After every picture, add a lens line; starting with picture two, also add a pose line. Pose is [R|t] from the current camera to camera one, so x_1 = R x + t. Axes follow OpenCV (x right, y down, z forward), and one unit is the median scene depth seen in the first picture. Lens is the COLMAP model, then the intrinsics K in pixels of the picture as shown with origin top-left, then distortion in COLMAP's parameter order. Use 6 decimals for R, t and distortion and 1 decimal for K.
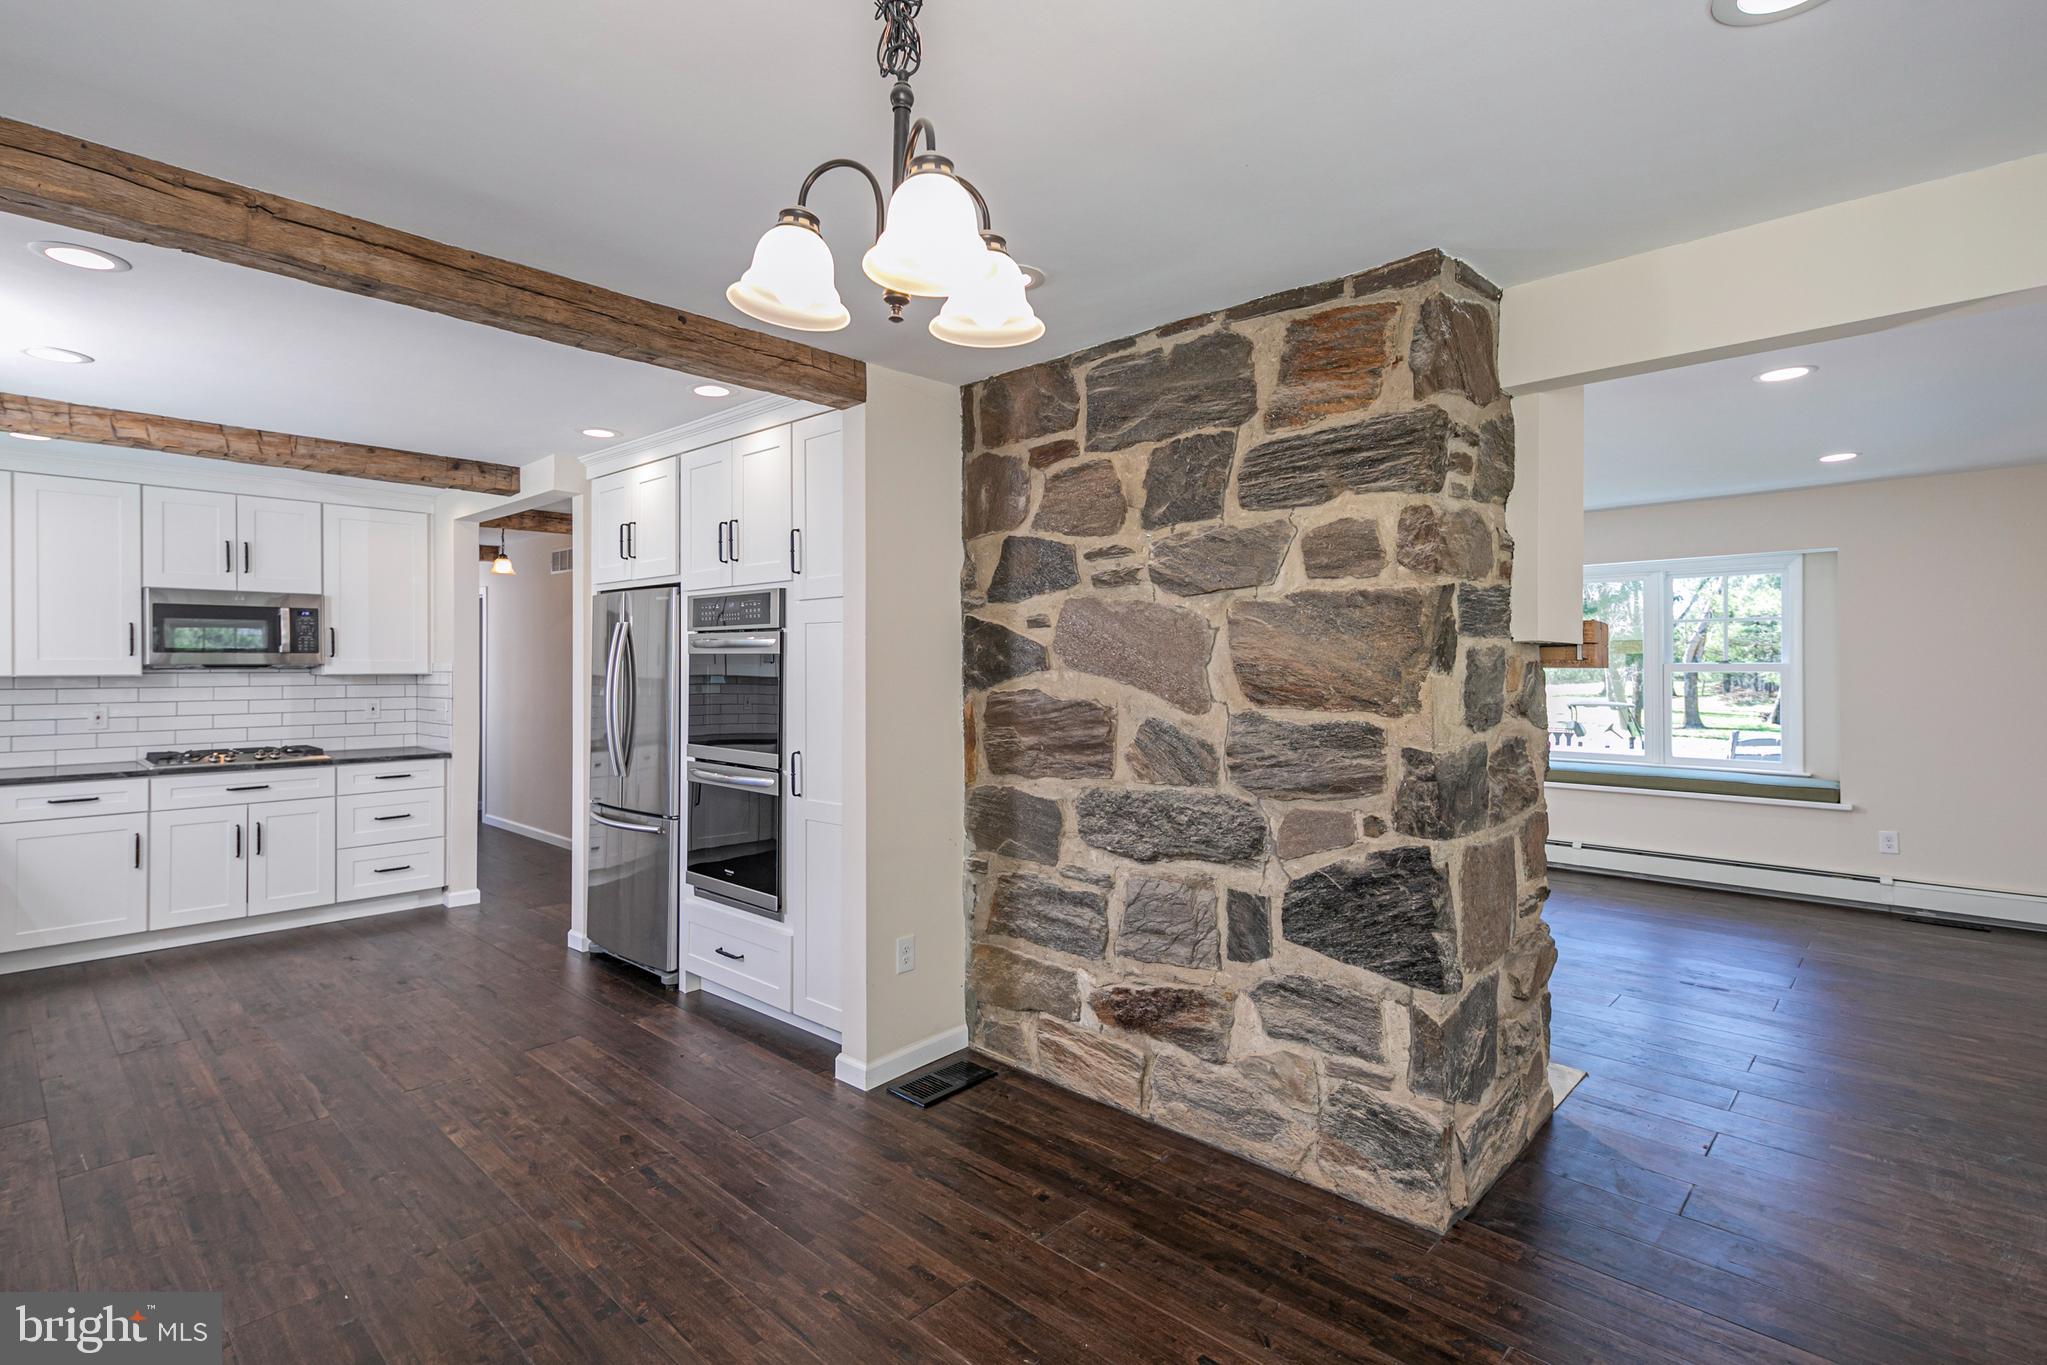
lens RADIAL K [[969.6, 0, 1013.5], [0, 969.6, 661.5], [0, 0, 1]] dist [0.032170, -0.011617]
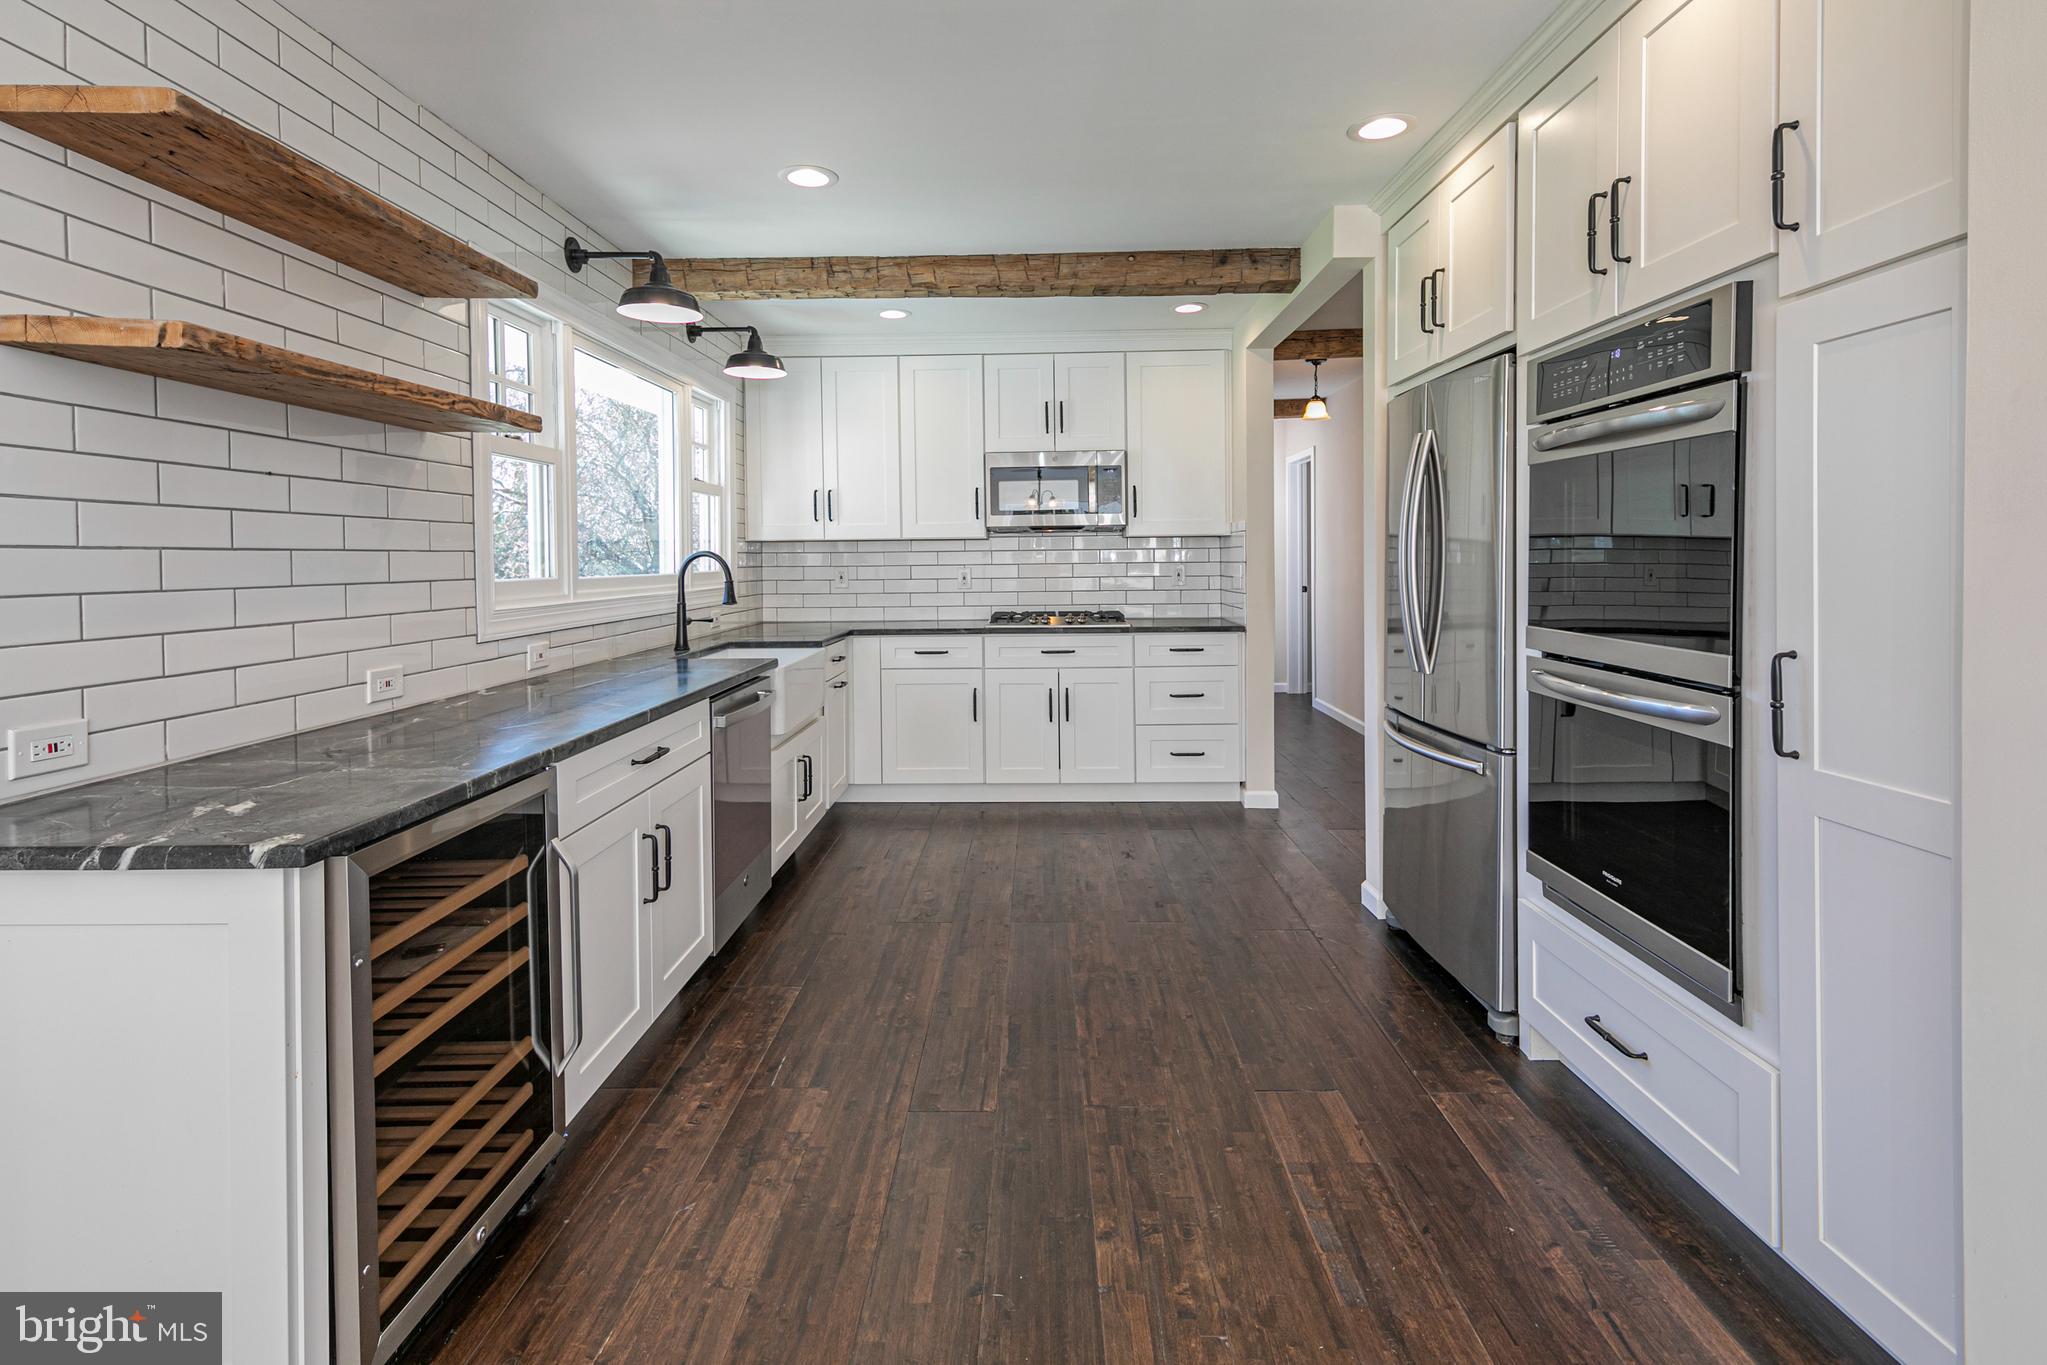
lens RADIAL K [[979.3, 0, 1016.9], [0, 979.3, 575.8], [0, 0, 1]] dist [0.035263, -0.006051]
pose [[0.670852, 0.007087, -0.741557, -0.101344], [0.014217, 0.999648, 0.022415, 0.035884], [0.741455, -0.025580, 0.670515, 0.369677]]
